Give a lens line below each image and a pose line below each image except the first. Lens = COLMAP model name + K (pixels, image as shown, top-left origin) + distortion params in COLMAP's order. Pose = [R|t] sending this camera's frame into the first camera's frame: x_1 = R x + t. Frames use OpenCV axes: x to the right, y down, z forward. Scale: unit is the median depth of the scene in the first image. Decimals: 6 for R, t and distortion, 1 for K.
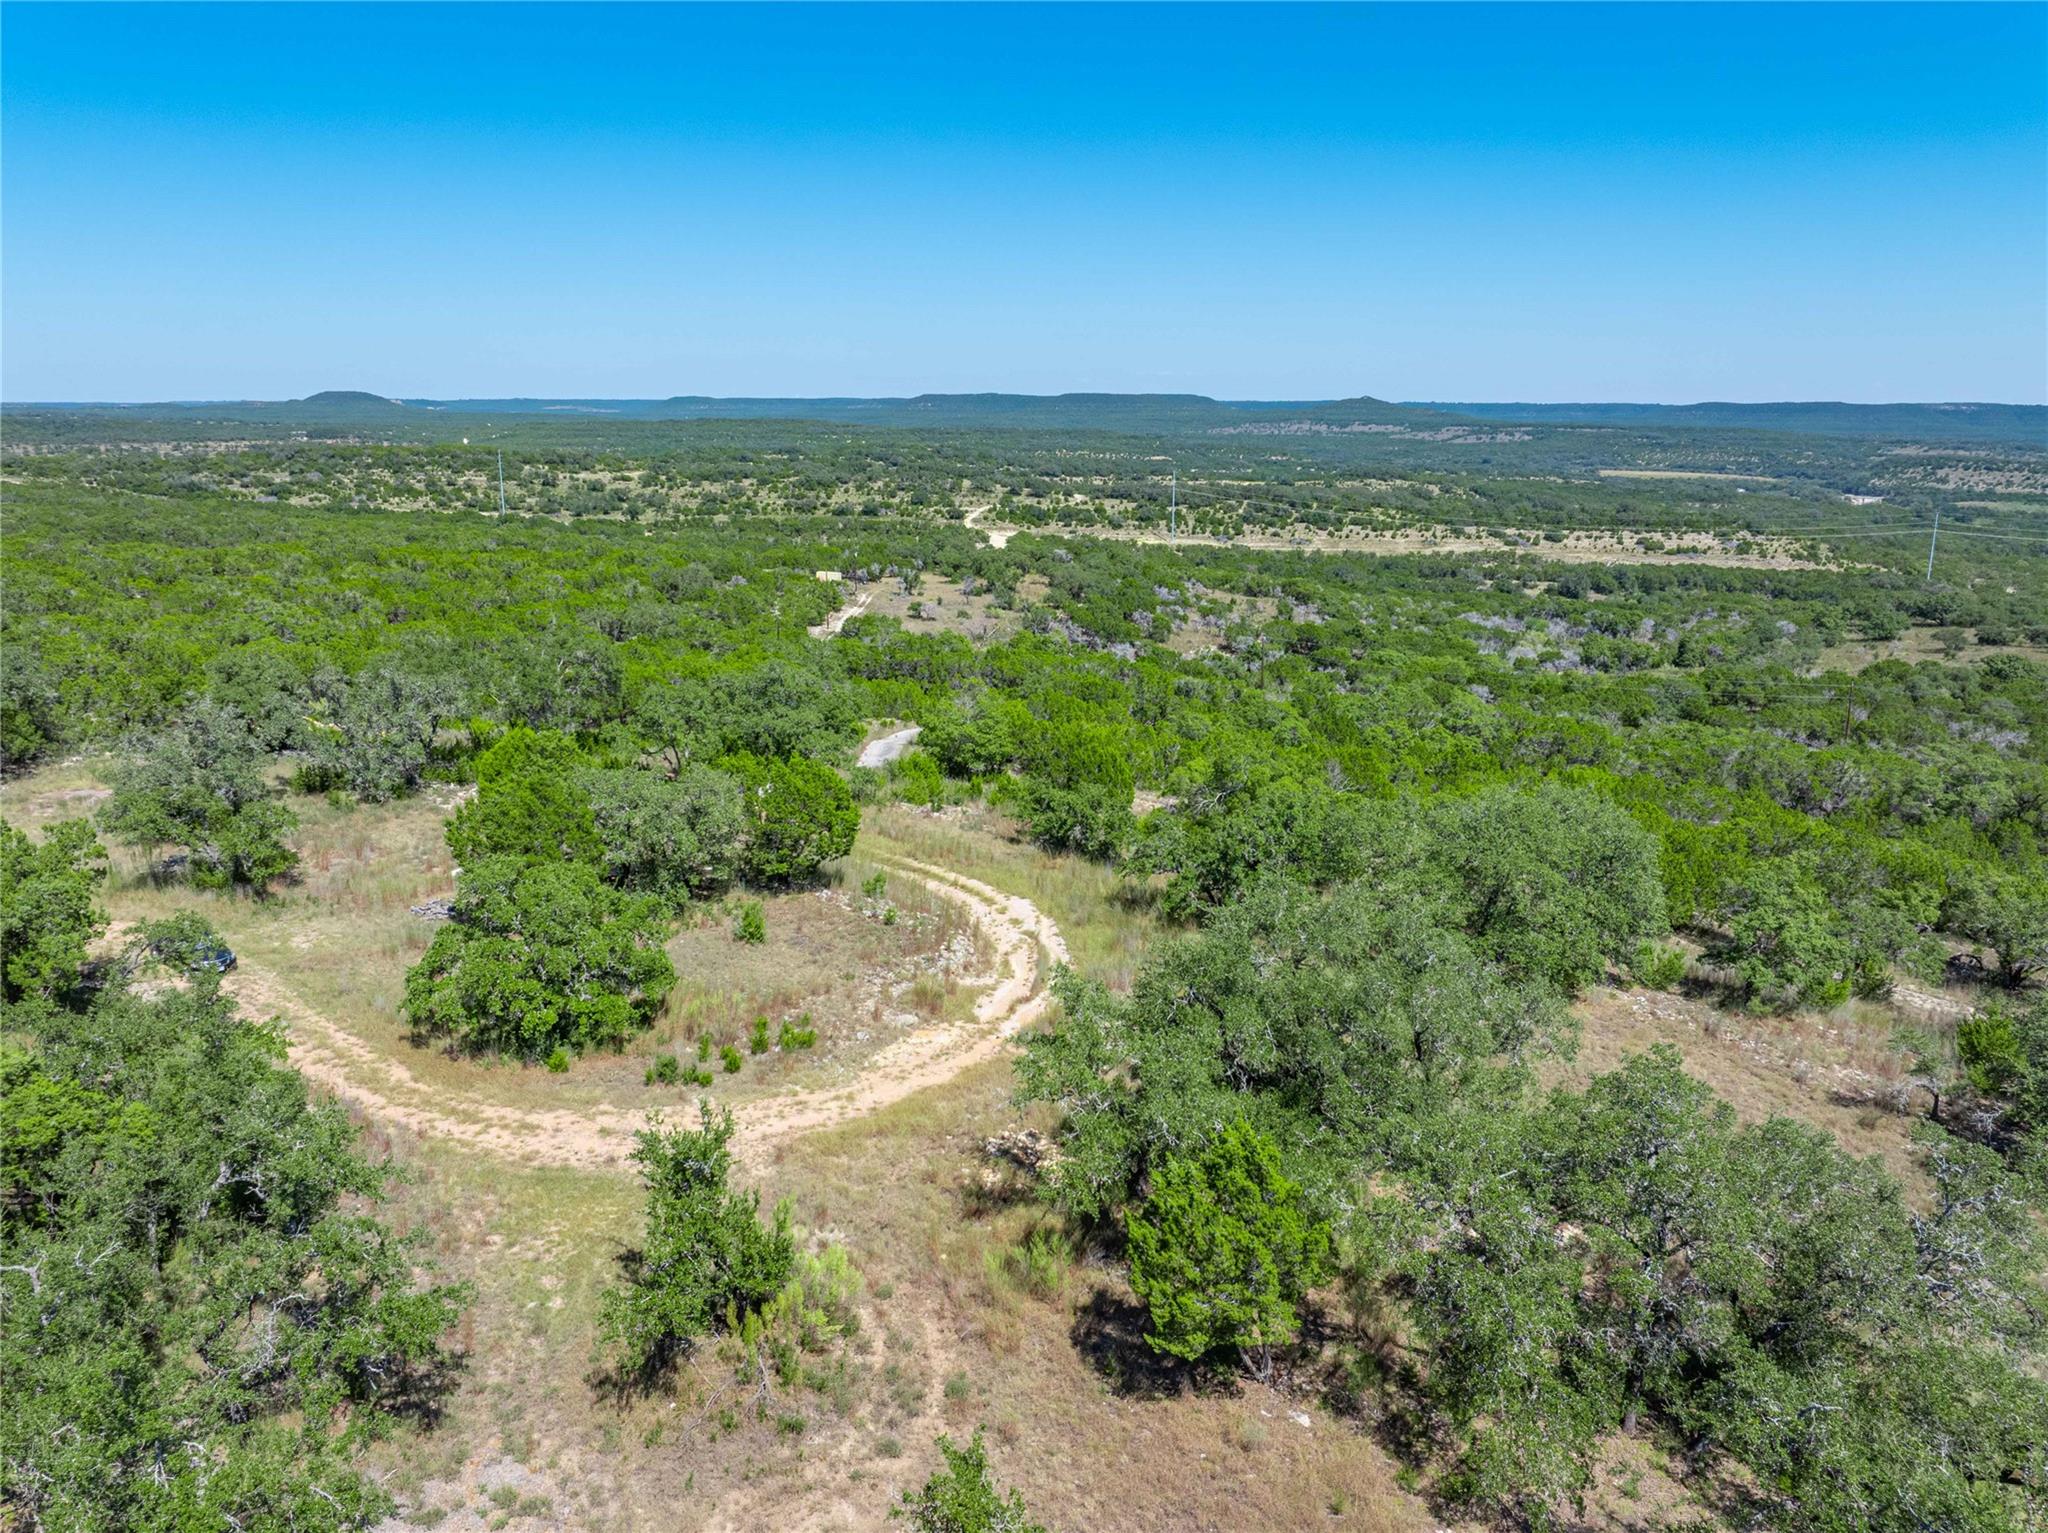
lens RADIAL K [[1427.2, 0, 1026.7], [0, 1427.2, 766.7], [0, 0, 1]] dist [-0.040188, -0.005460]
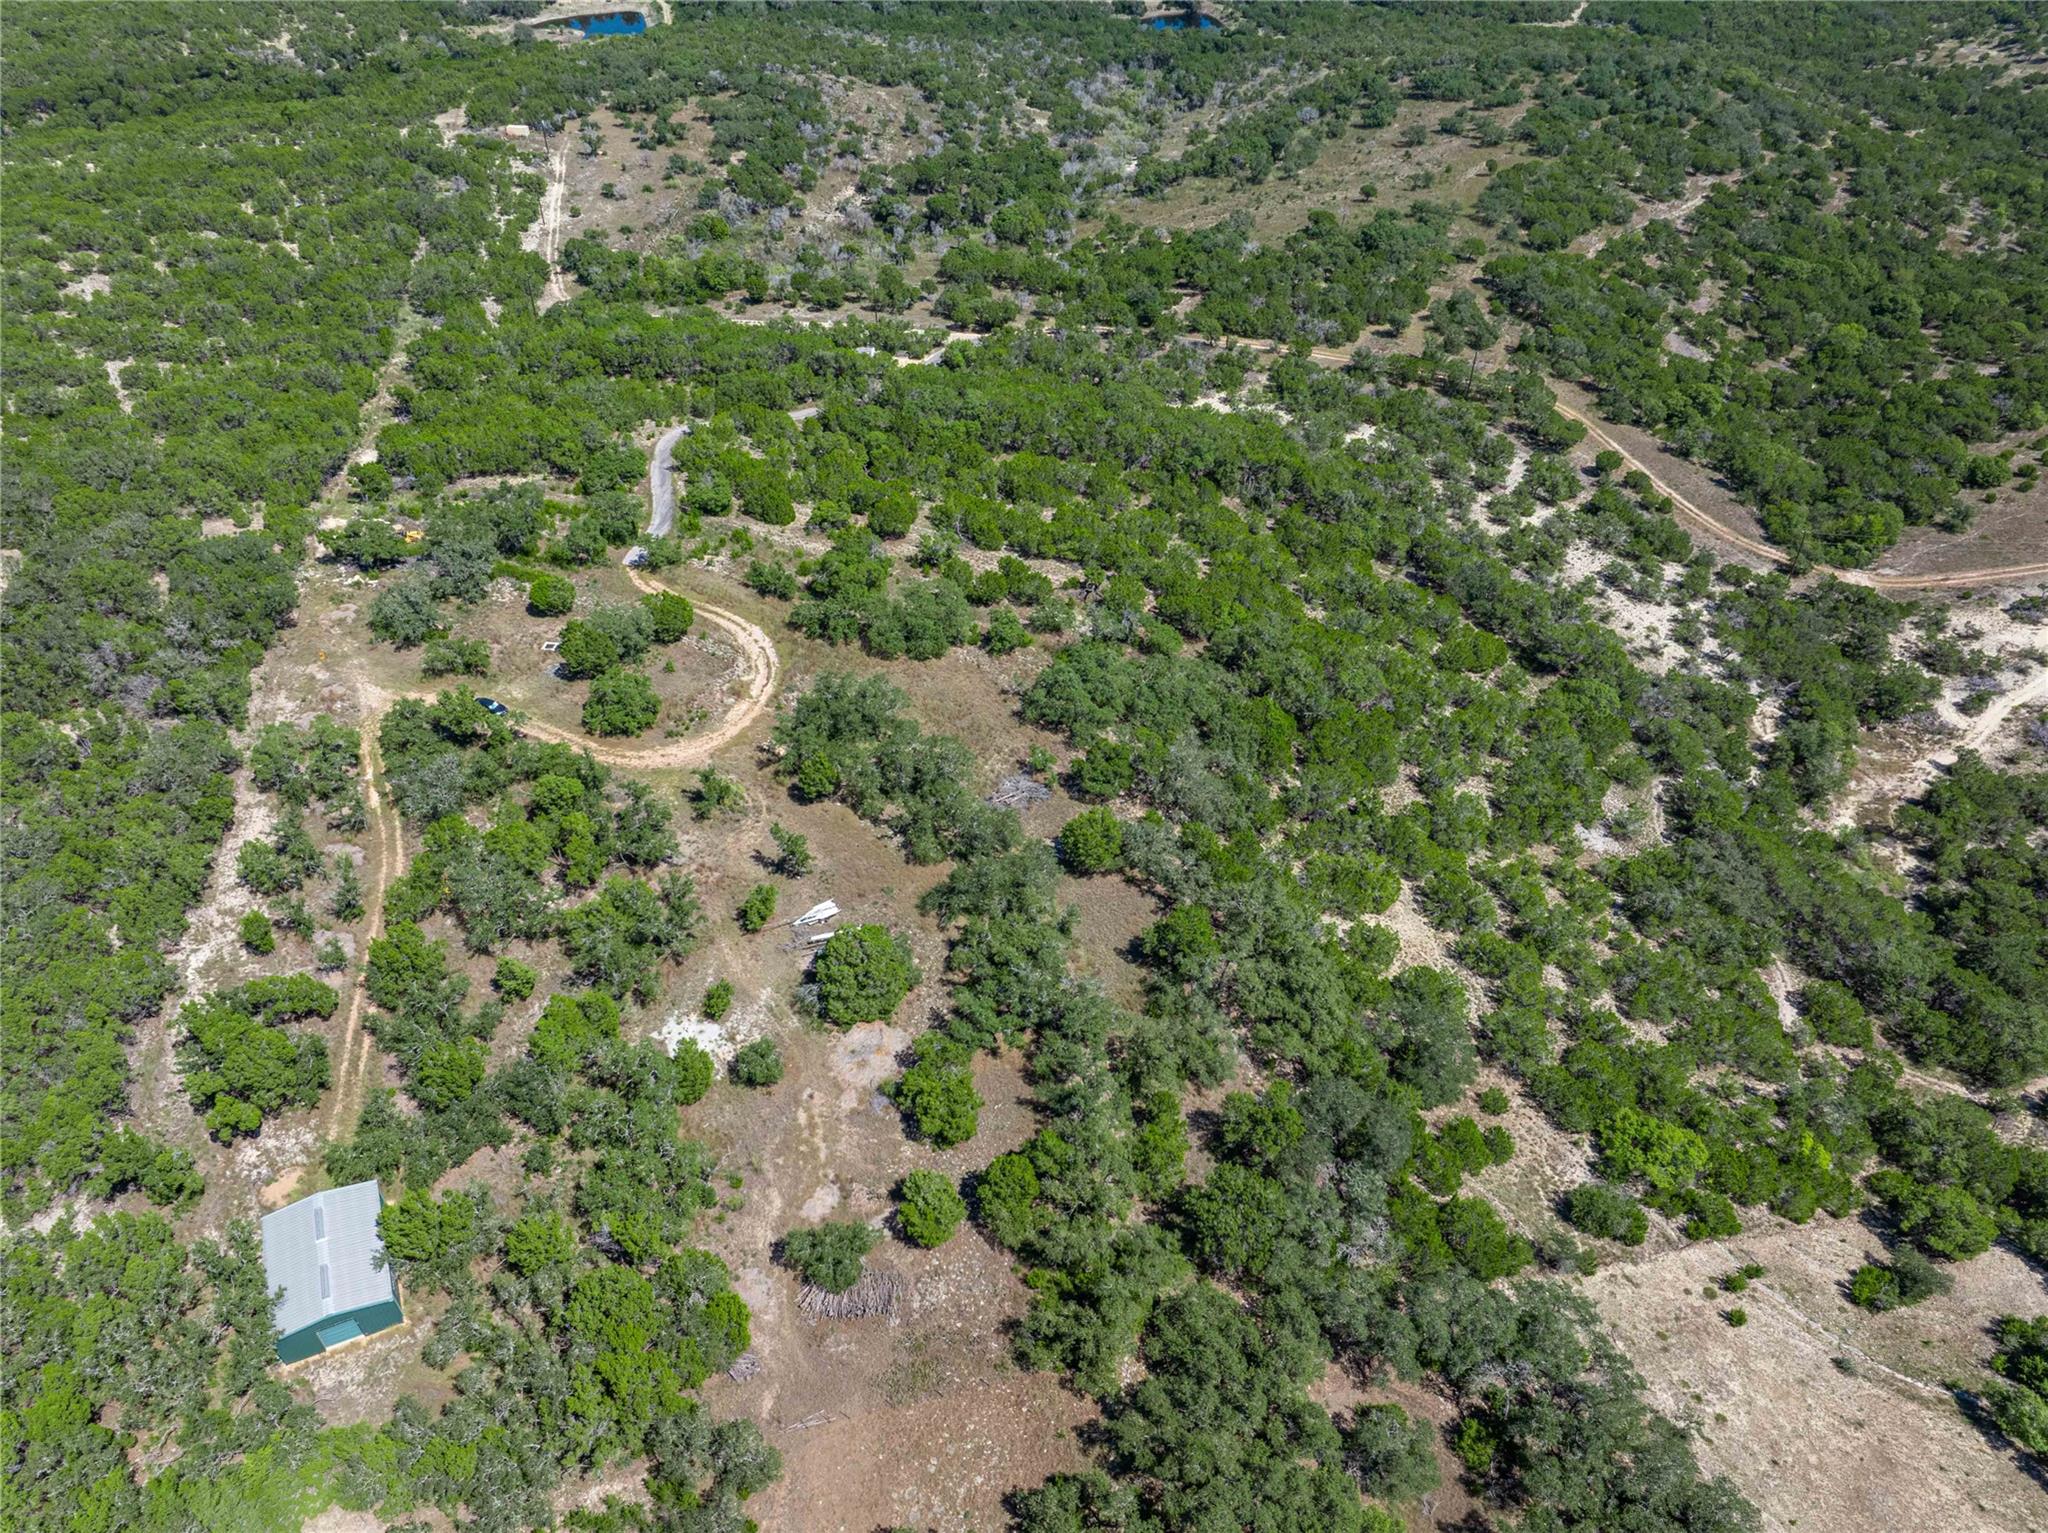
lens RADIAL K [[1427.2, 0, 1025.3], [0, 1427.2, 769.2], [0, 0, 1]] dist [-0.040188, -0.005460]
pose [[0.976145, -0.139739, 0.166173, 0.000828], [0.049463, 0.888357, 0.456482, -0.088135], [-0.211410, -0.437373, 0.874077, -0.160635]]
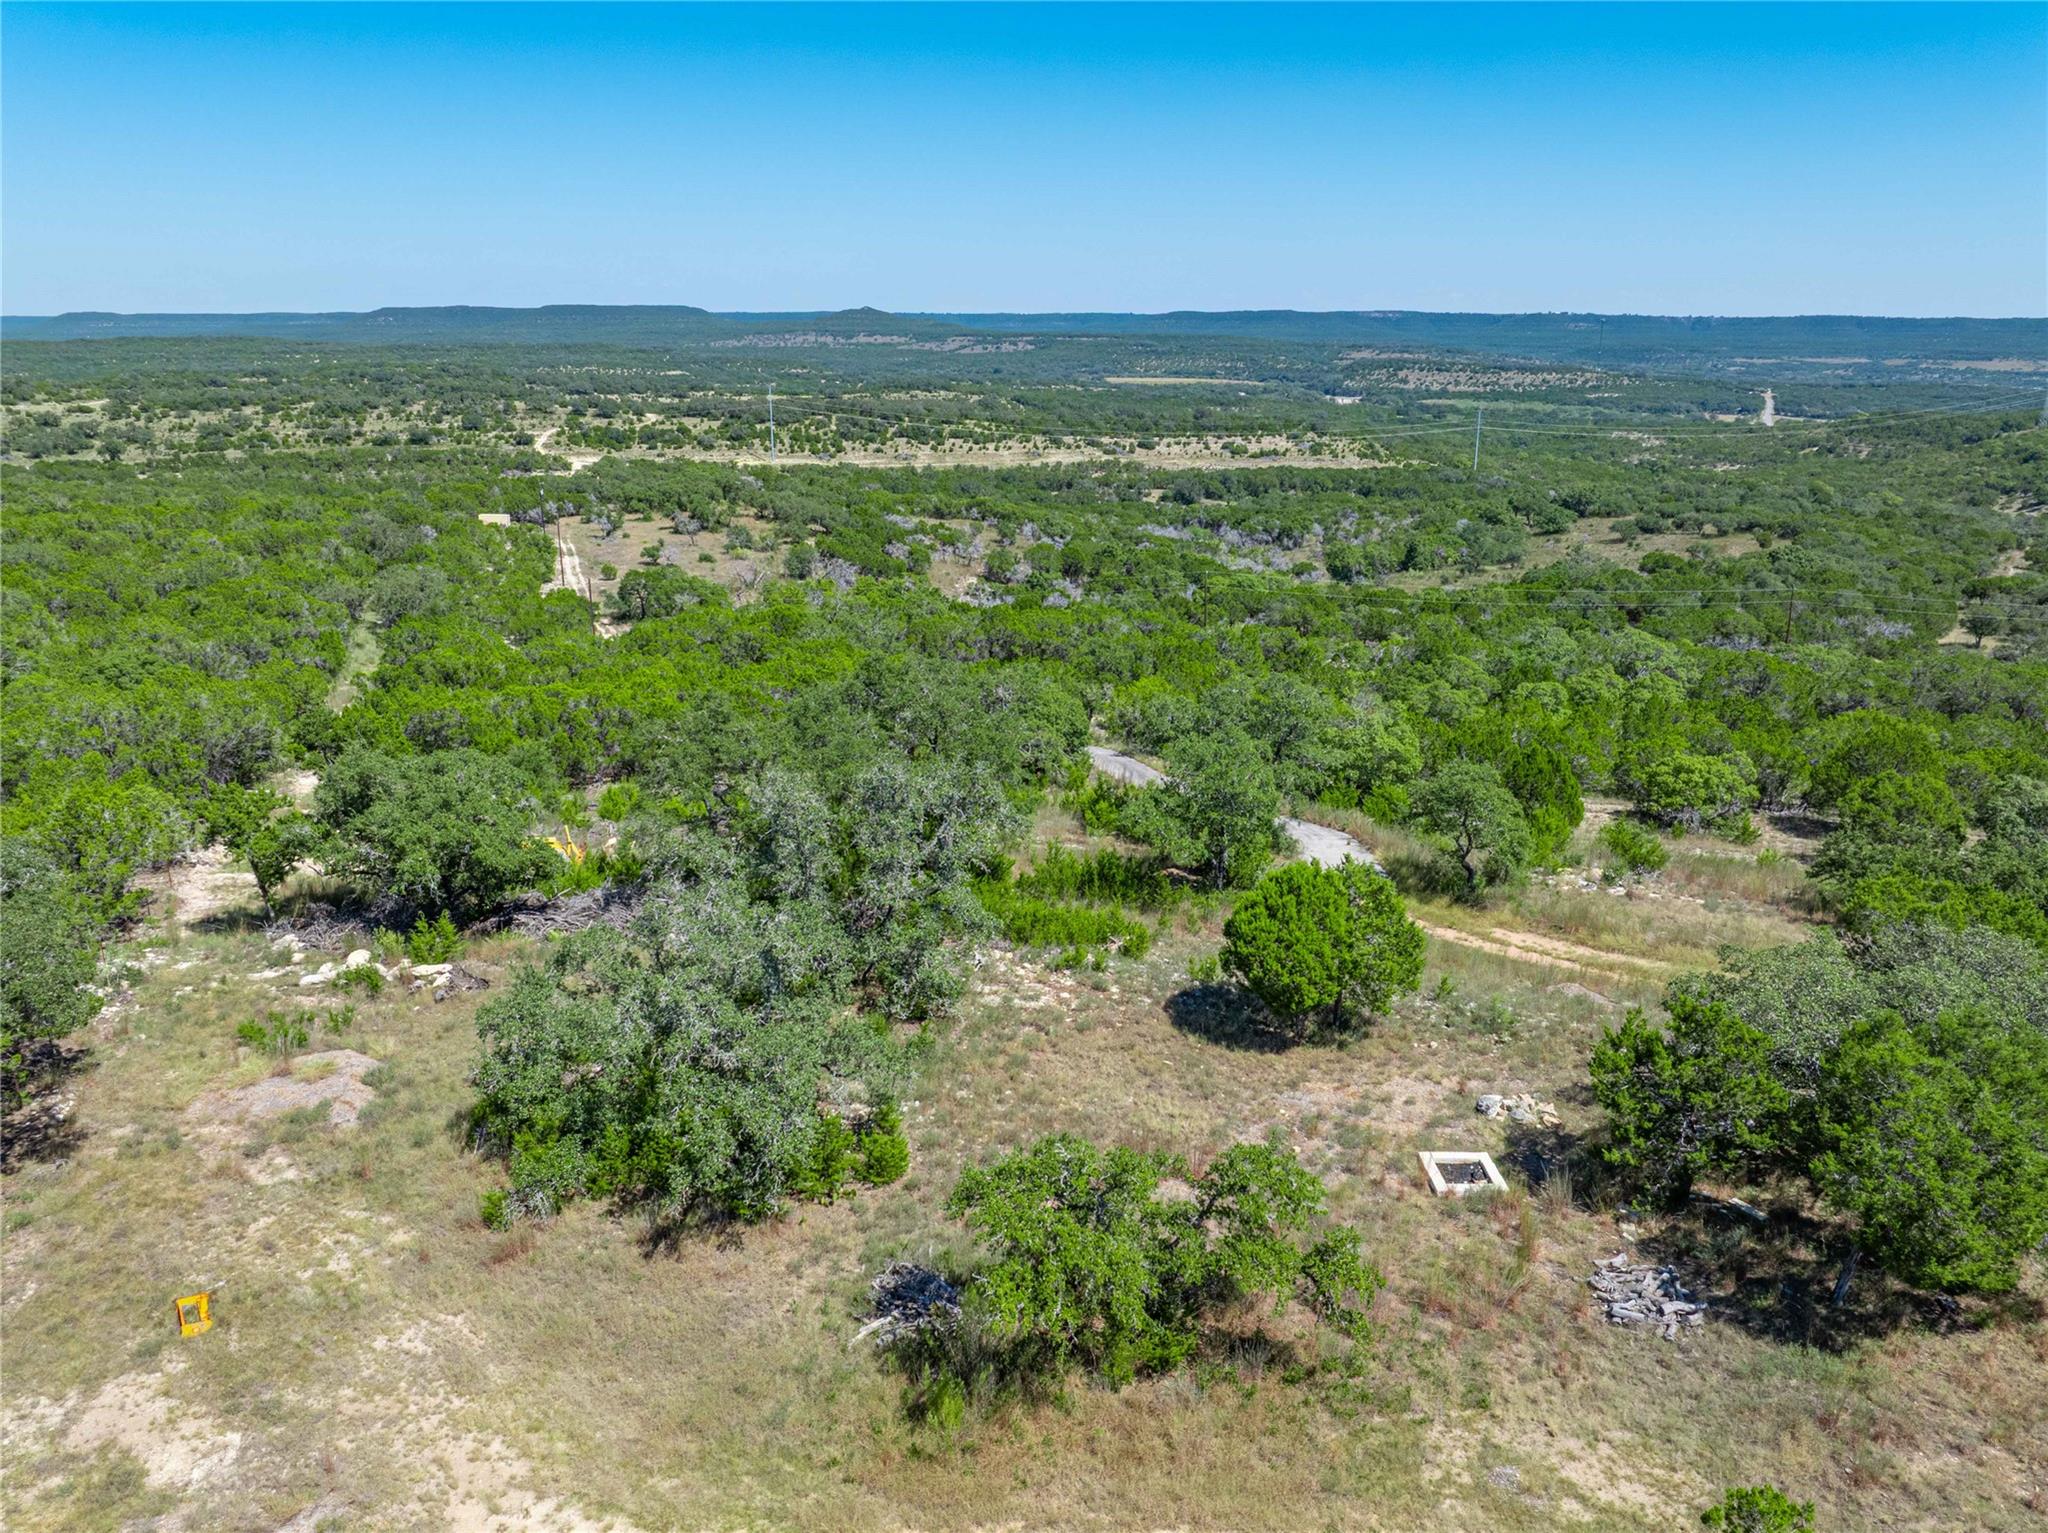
lens RADIAL K [[1427.2, 0, 1024.7], [0, 1427.2, 769.2], [0, 0, 1]] dist [-0.040188, -0.005460]
pose [[0.938908, -0.102197, 0.328646, -0.068005], [0.082553, 0.993893, 0.073220, -0.011888], [-0.334122, -0.041616, 0.941611, 0.055622]]
